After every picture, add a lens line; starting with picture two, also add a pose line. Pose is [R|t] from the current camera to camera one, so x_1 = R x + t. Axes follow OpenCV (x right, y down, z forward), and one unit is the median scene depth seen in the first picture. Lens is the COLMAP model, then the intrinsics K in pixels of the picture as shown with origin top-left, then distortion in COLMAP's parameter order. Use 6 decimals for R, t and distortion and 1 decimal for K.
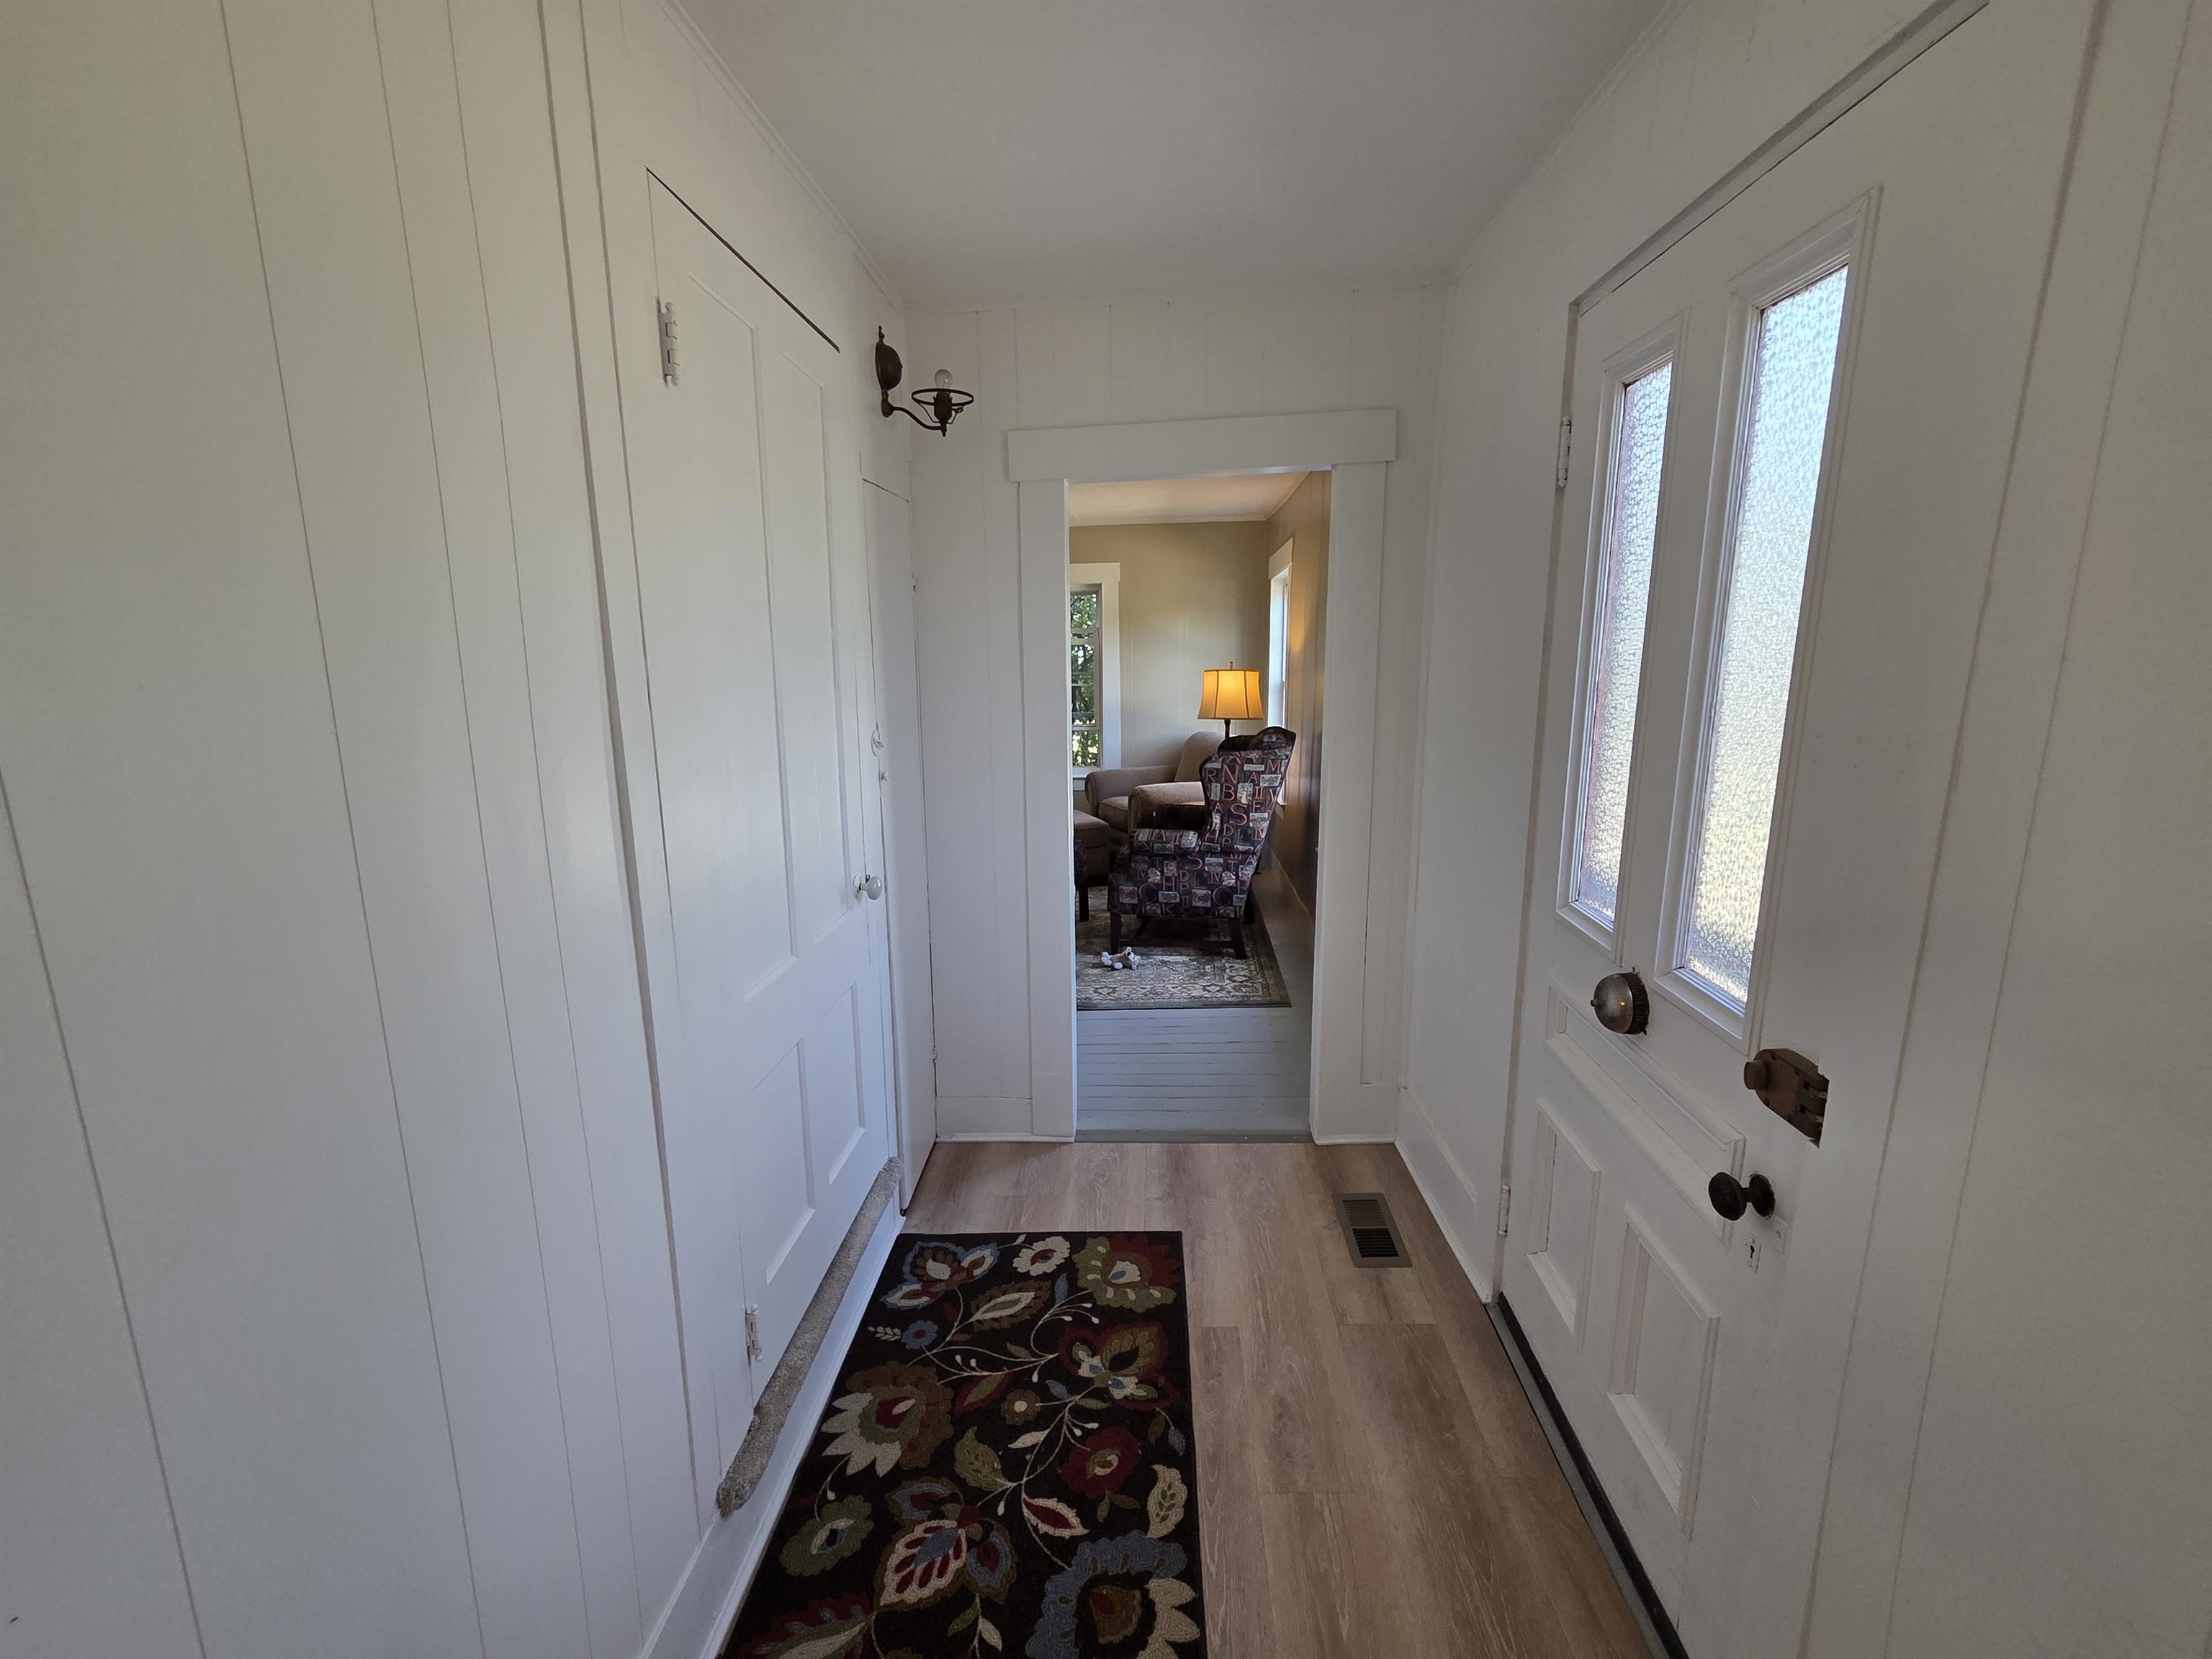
lens RADIAL K [[908.1, 0, 1106.6], [0, 908.1, 822.5], [0, 0, 1]] dist [-0.003931, -0.000430]
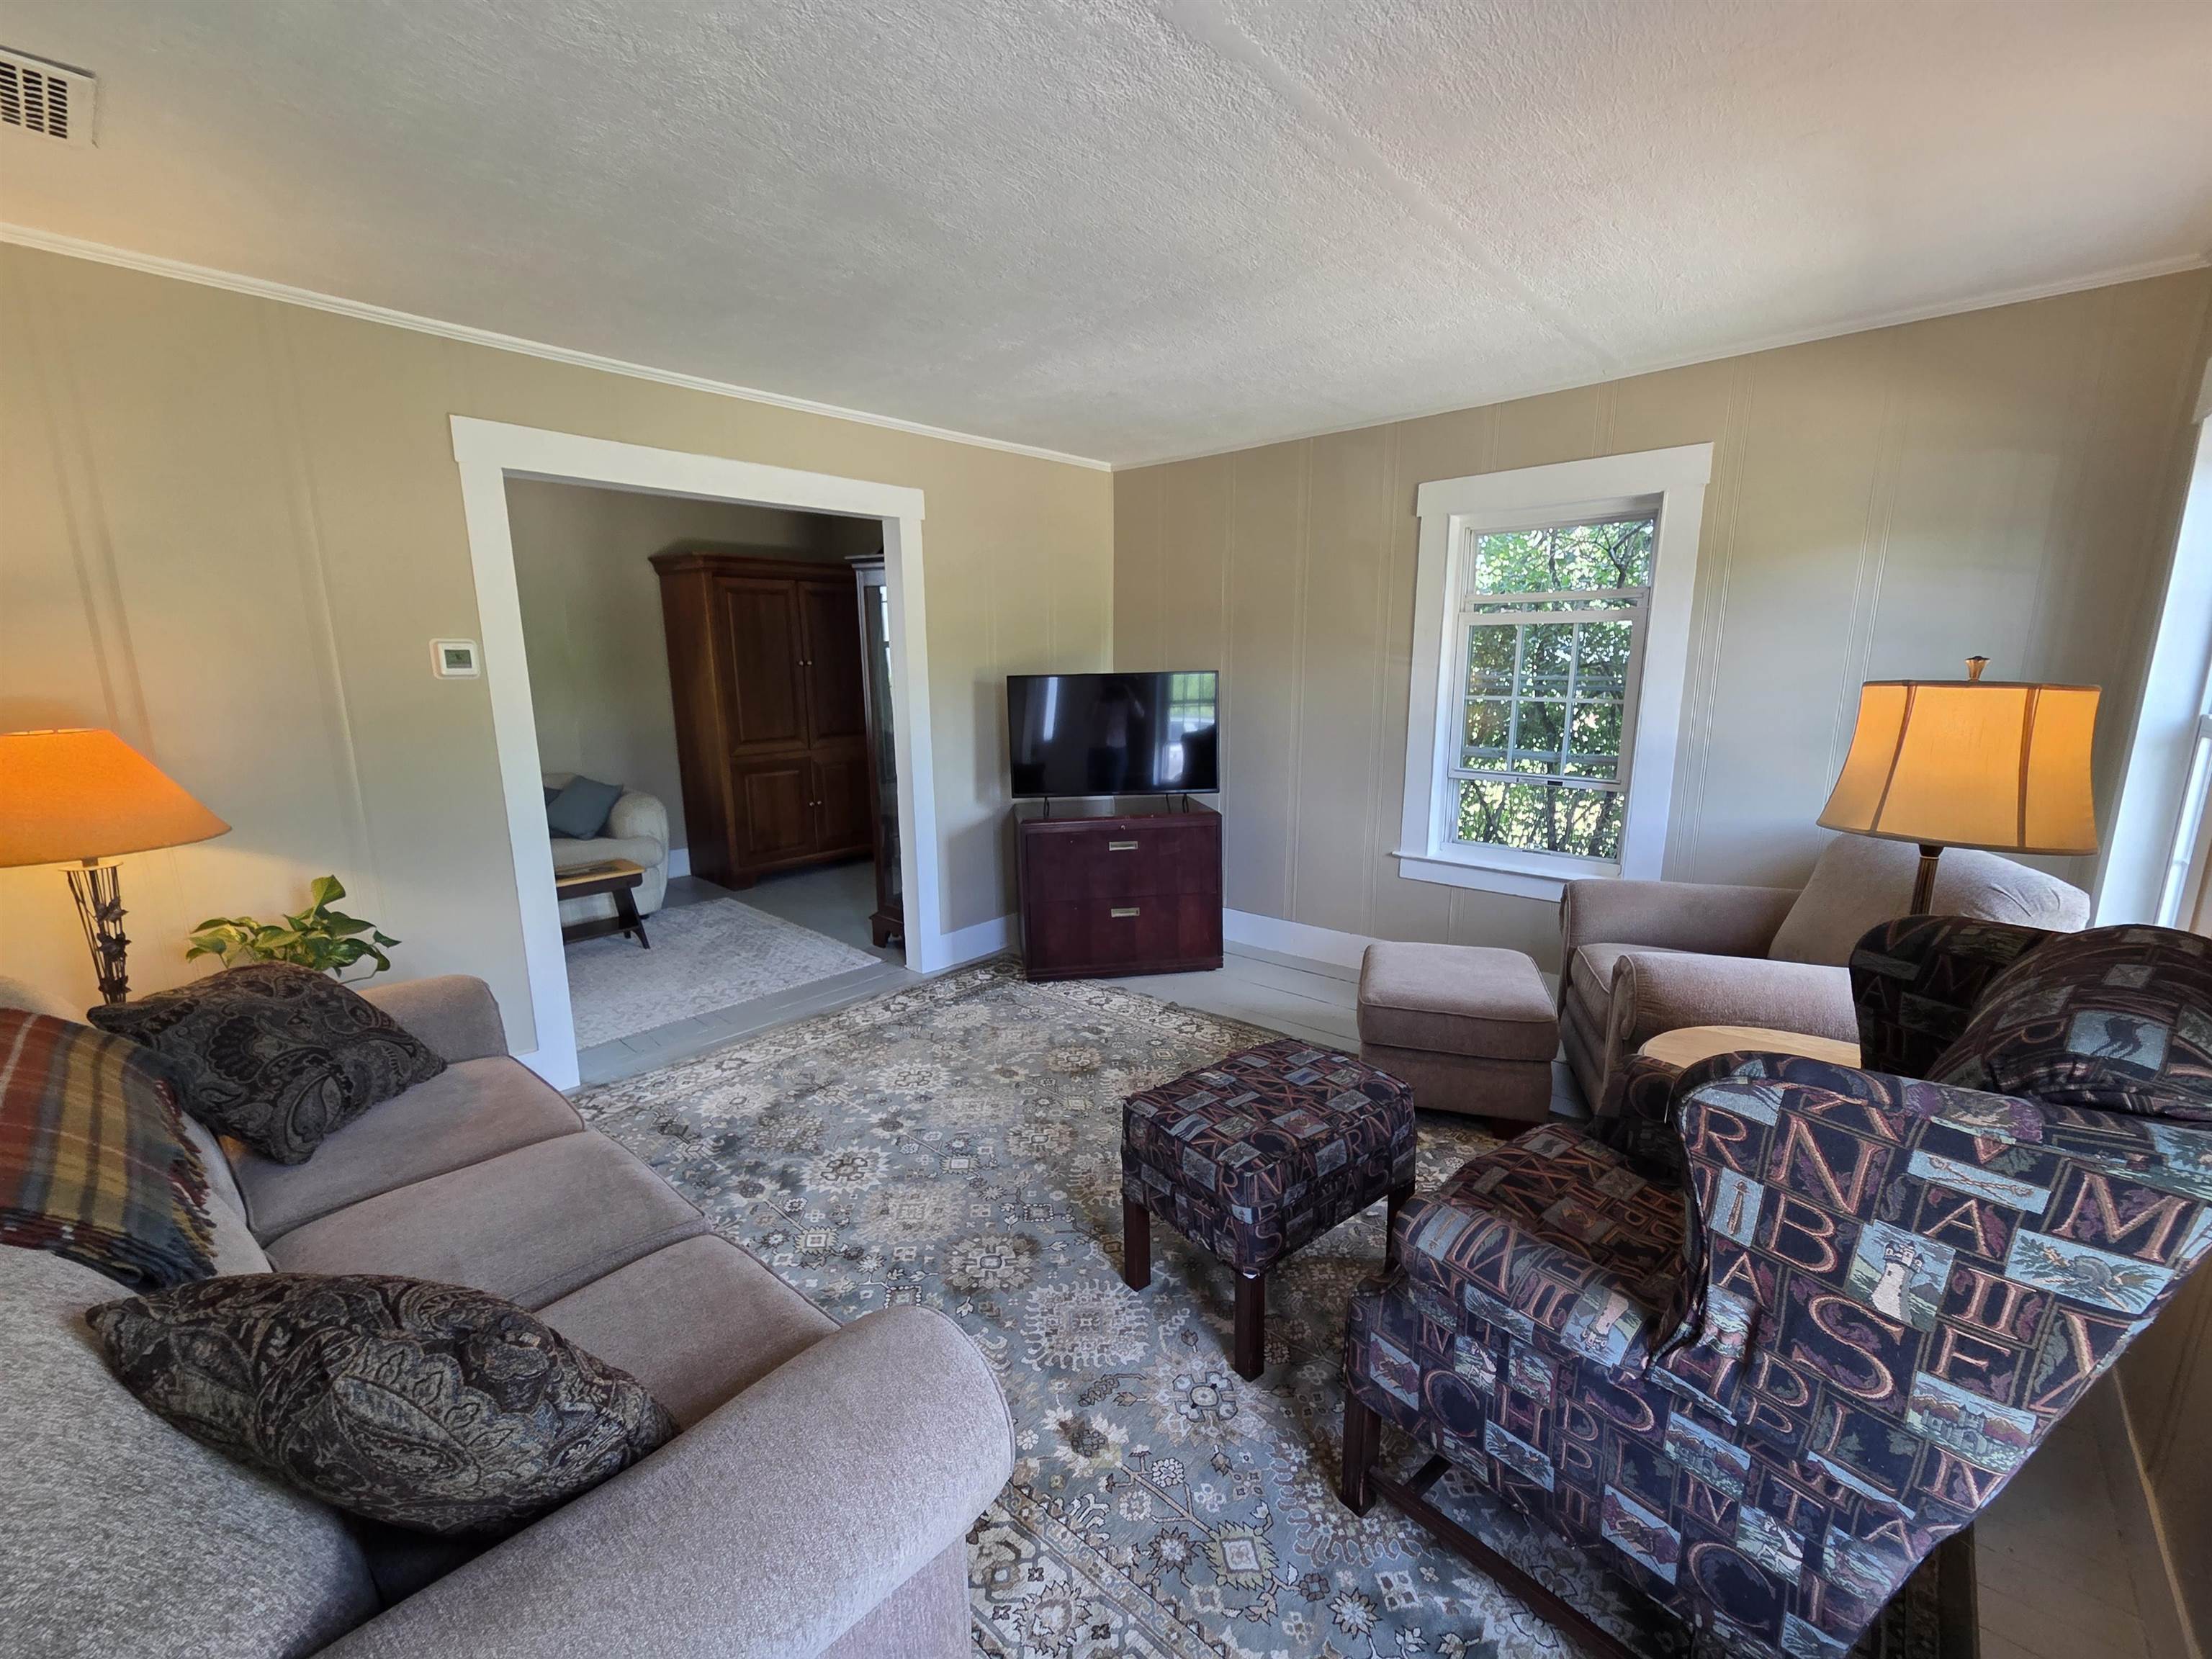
lens RADIAL K [[908.1, 0, 1109.5], [0, 908.1, 834.4], [0, 0, 1]] dist [-0.003931, -0.000430]
pose [[0.787096, 0.127070, -0.603600, 0.119256], [-0.119457, 0.991427, 0.052944, -0.119502], [0.605152, 0.030432, 0.795528, 0.704869]]
